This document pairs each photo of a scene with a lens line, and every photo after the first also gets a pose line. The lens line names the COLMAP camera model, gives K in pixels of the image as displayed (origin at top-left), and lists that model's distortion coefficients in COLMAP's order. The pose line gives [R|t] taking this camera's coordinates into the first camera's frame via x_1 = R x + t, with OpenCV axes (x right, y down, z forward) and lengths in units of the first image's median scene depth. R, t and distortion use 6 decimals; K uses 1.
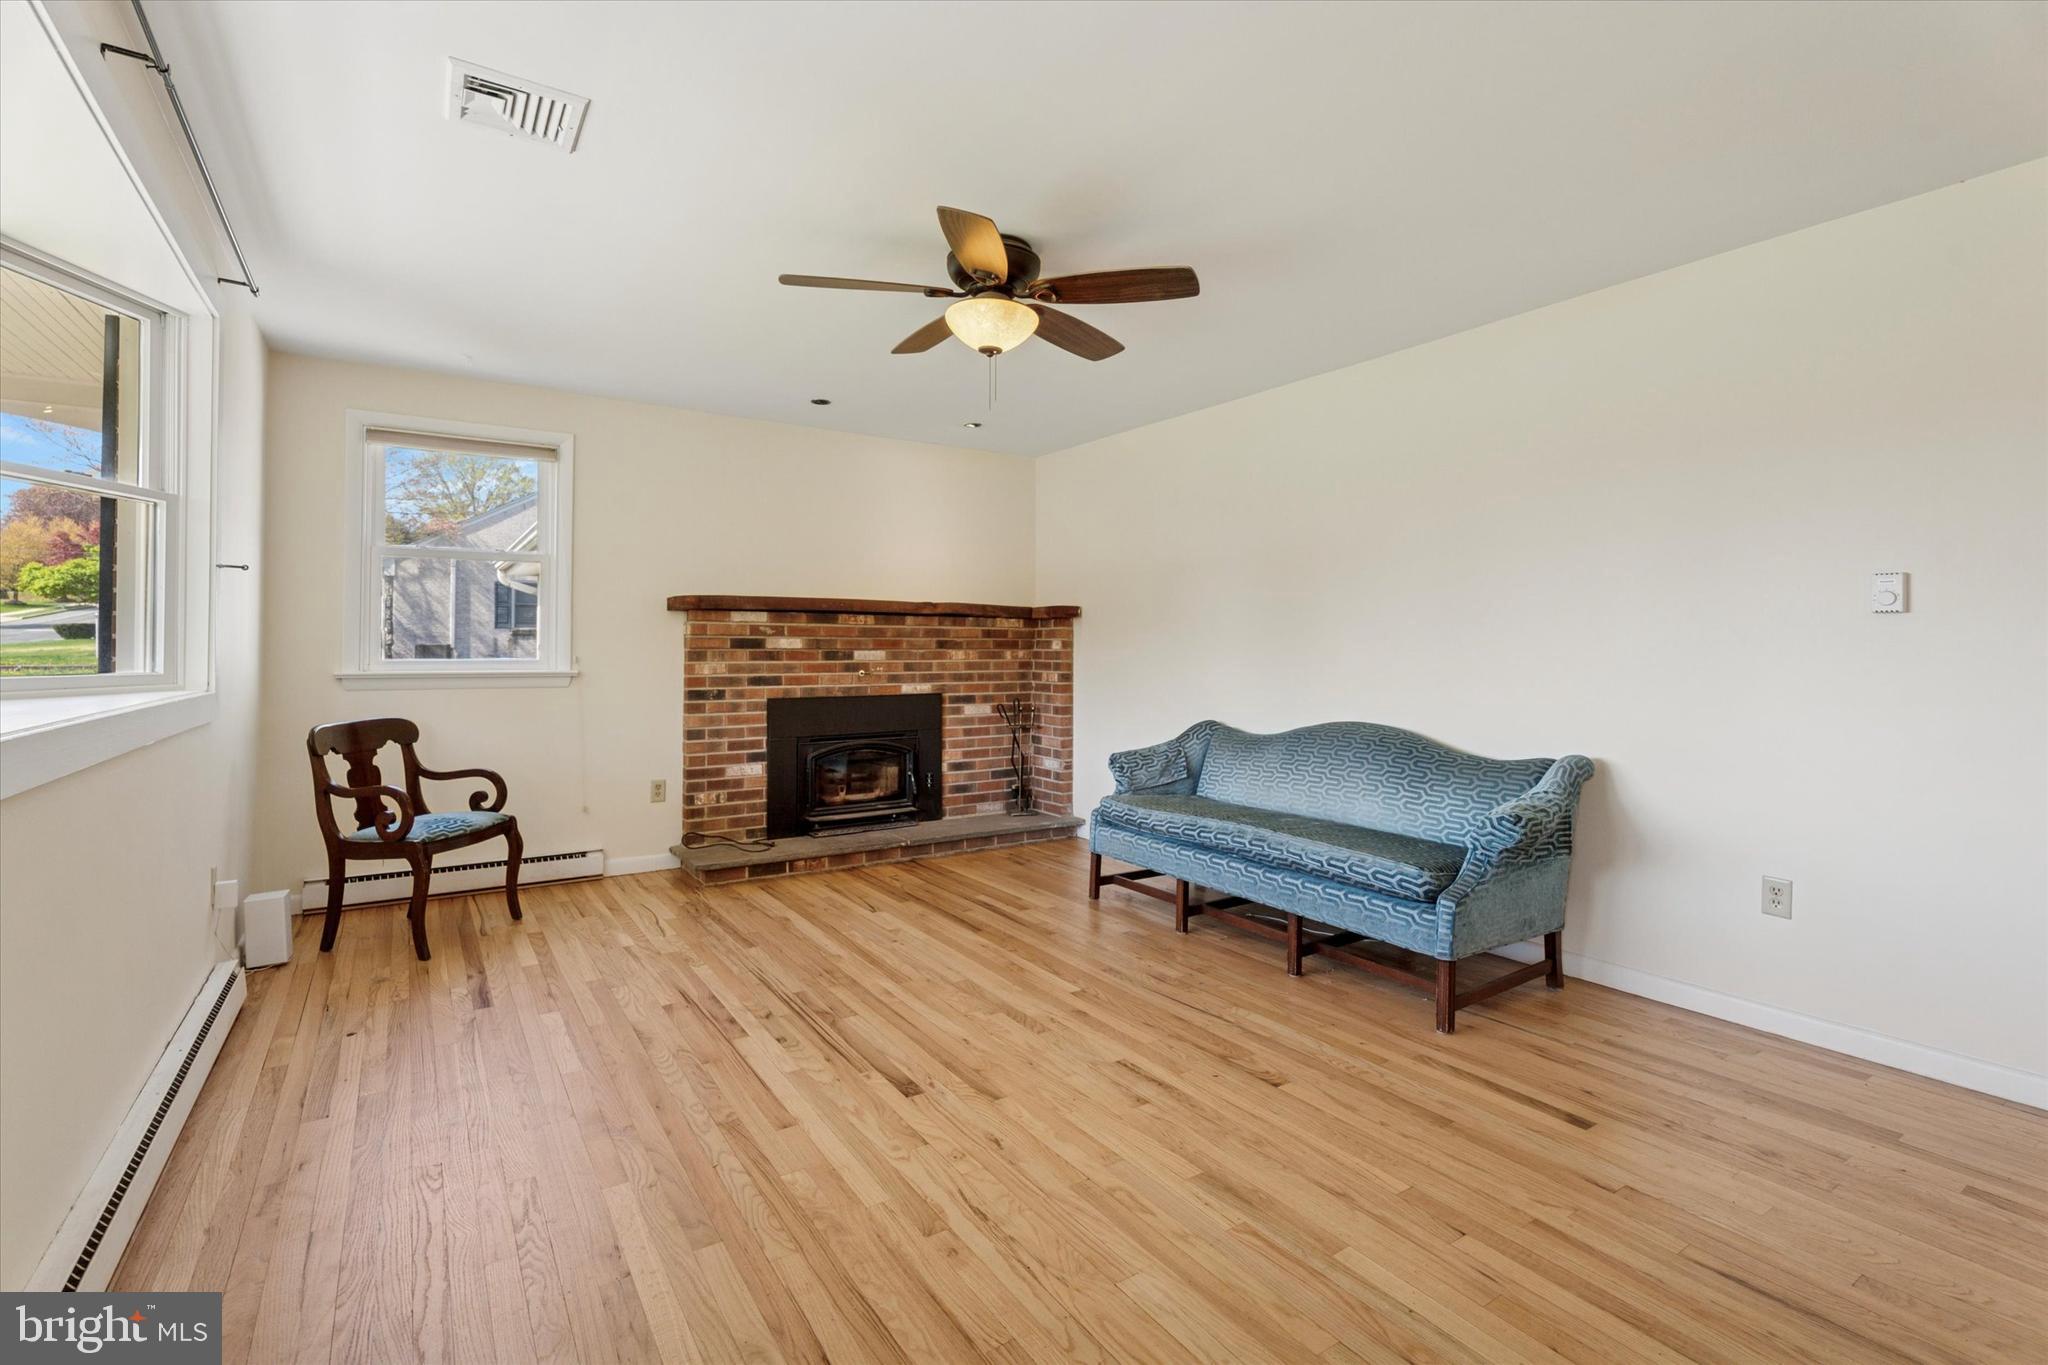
lens RADIAL K [[937.4, 0, 1009.7], [0, 937.4, 638.0], [0, 0, 1]] dist [0.001781, -0.000094]
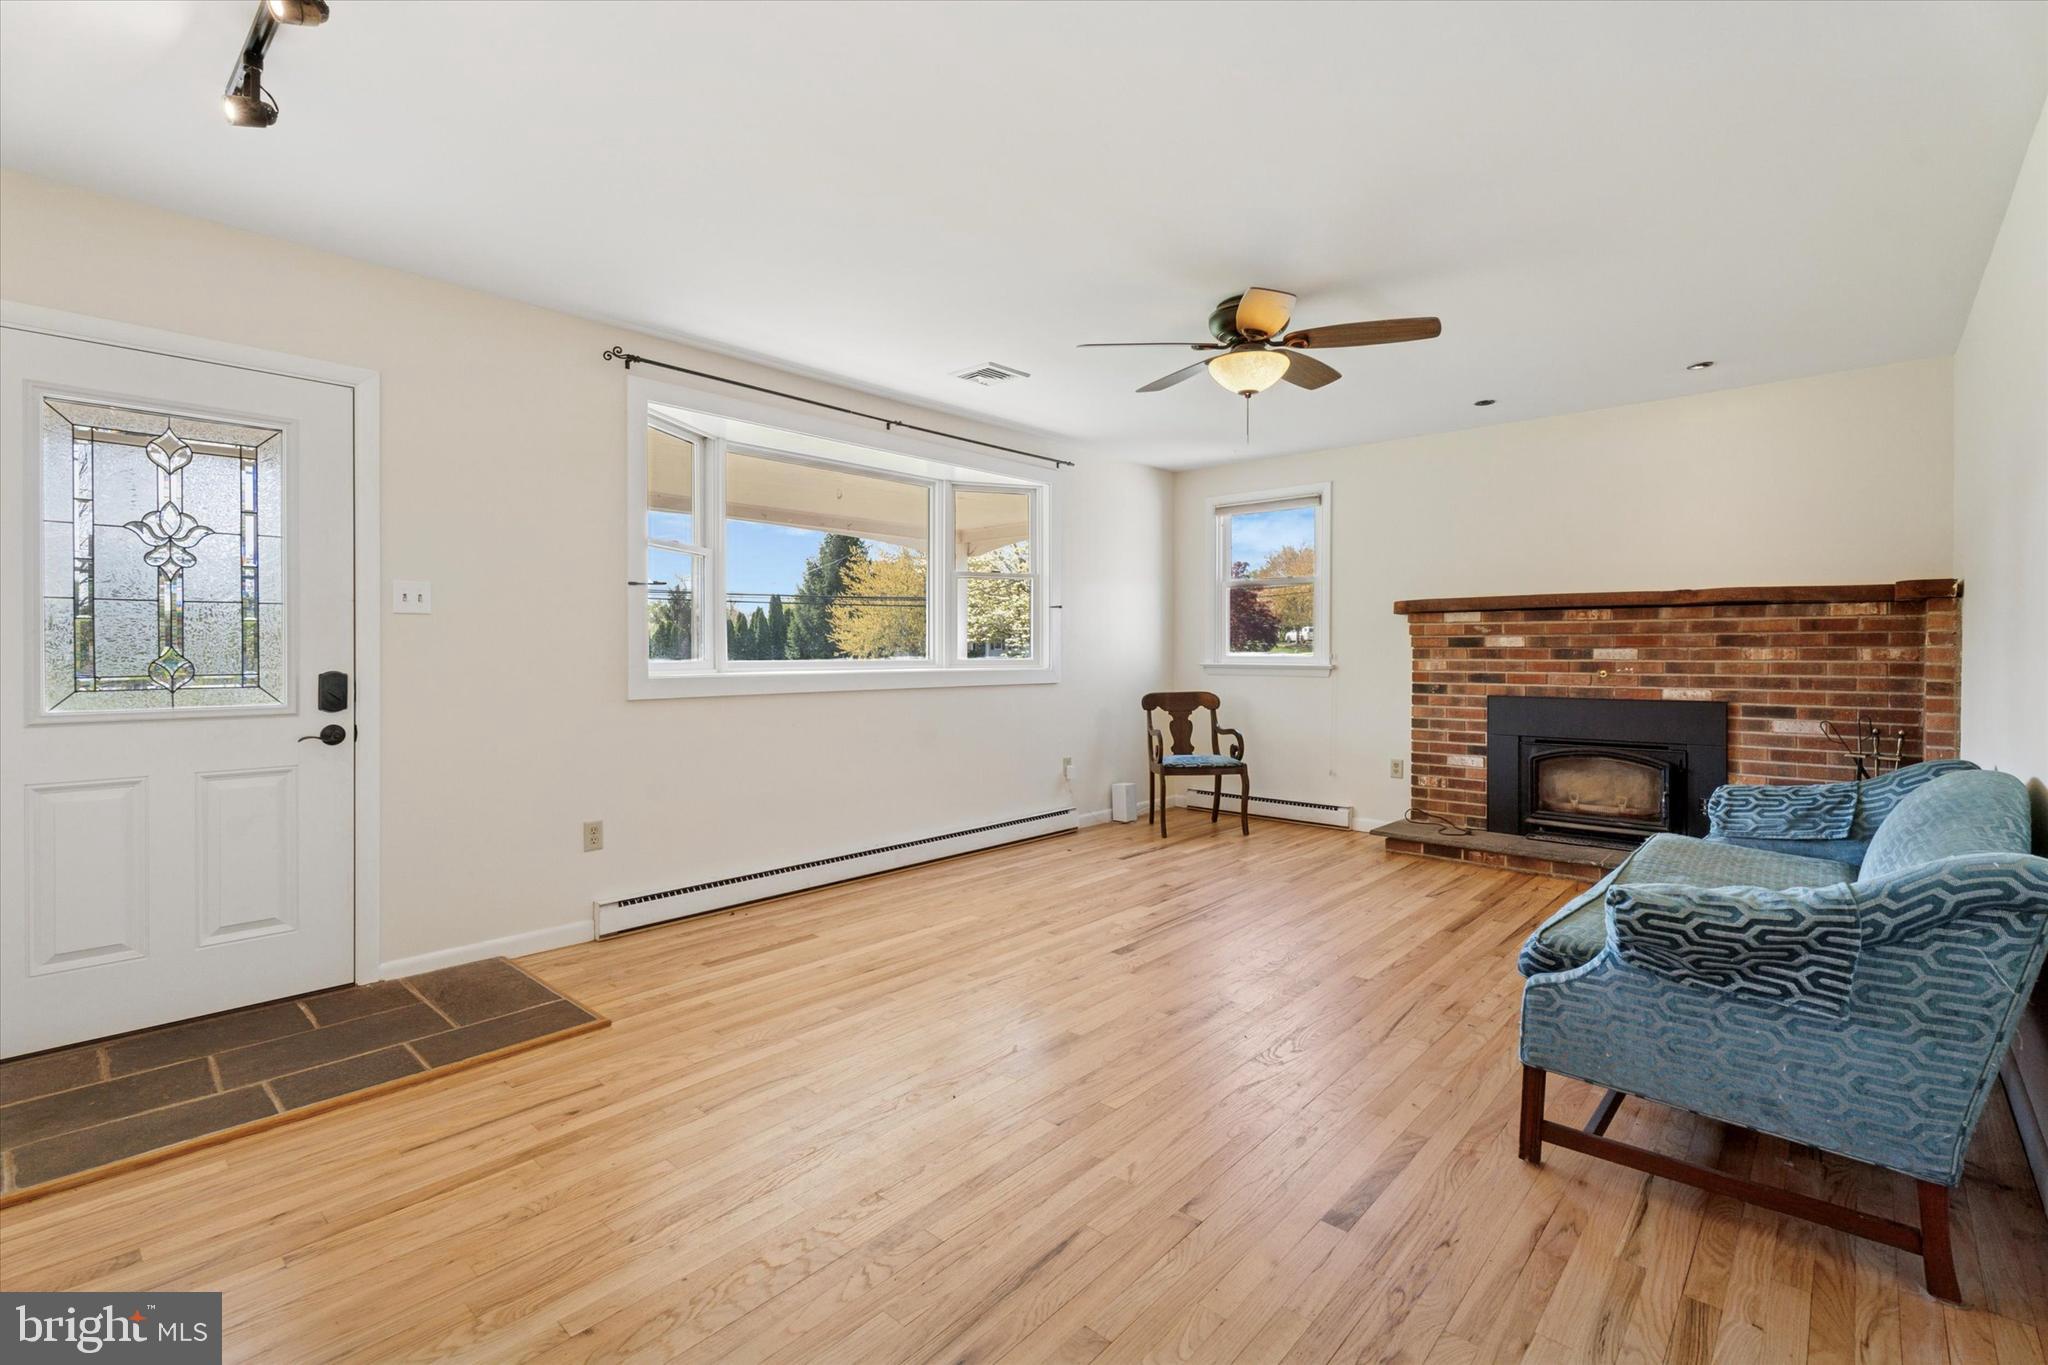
lens RADIAL K [[917.4, 0, 1015.3], [0, 917.4, 656.1], [0, 0, 1]] dist [0.000028, -0.000125]
pose [[0.247899, 0.003066, -0.968781, 0.612645], [0.011813, 0.999911, 0.006187, 0.009161], [0.968714, -0.012978, 0.247840, 0.251378]]
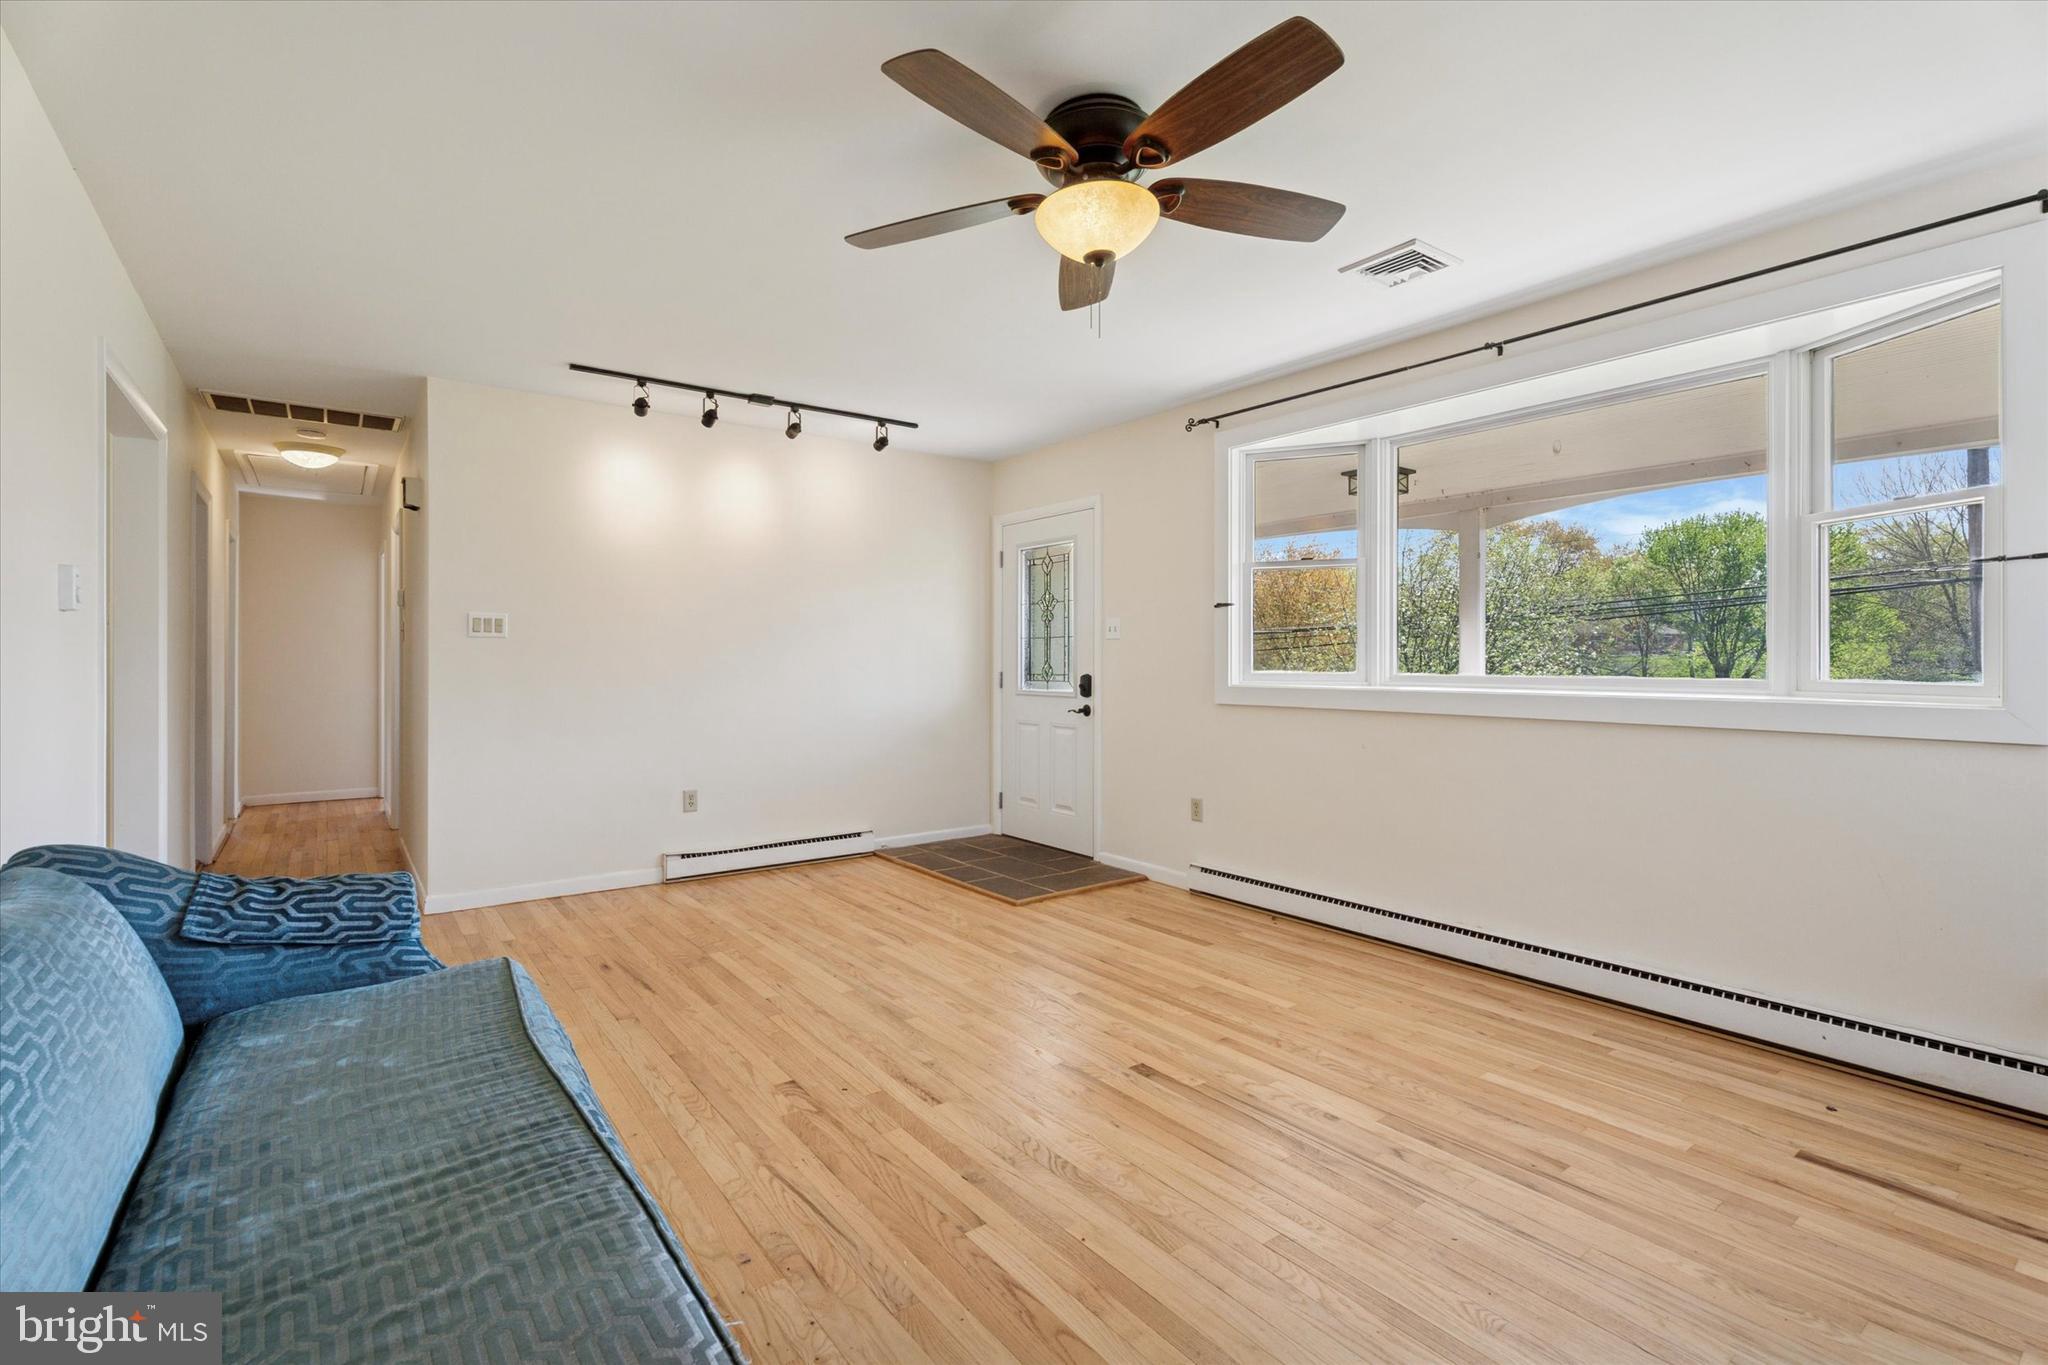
lens RADIAL K [[917.4, 0, 1015.3], [0, 917.4, 656.1], [0, 0, 1]] dist [0.000028, -0.000125]
pose [[-0.997956, -0.002942, -0.063837, 0.054082], [-0.001888, 0.999861, -0.016559, 0.014548], [0.063877, -0.016405, -0.997823, 1.027336]]
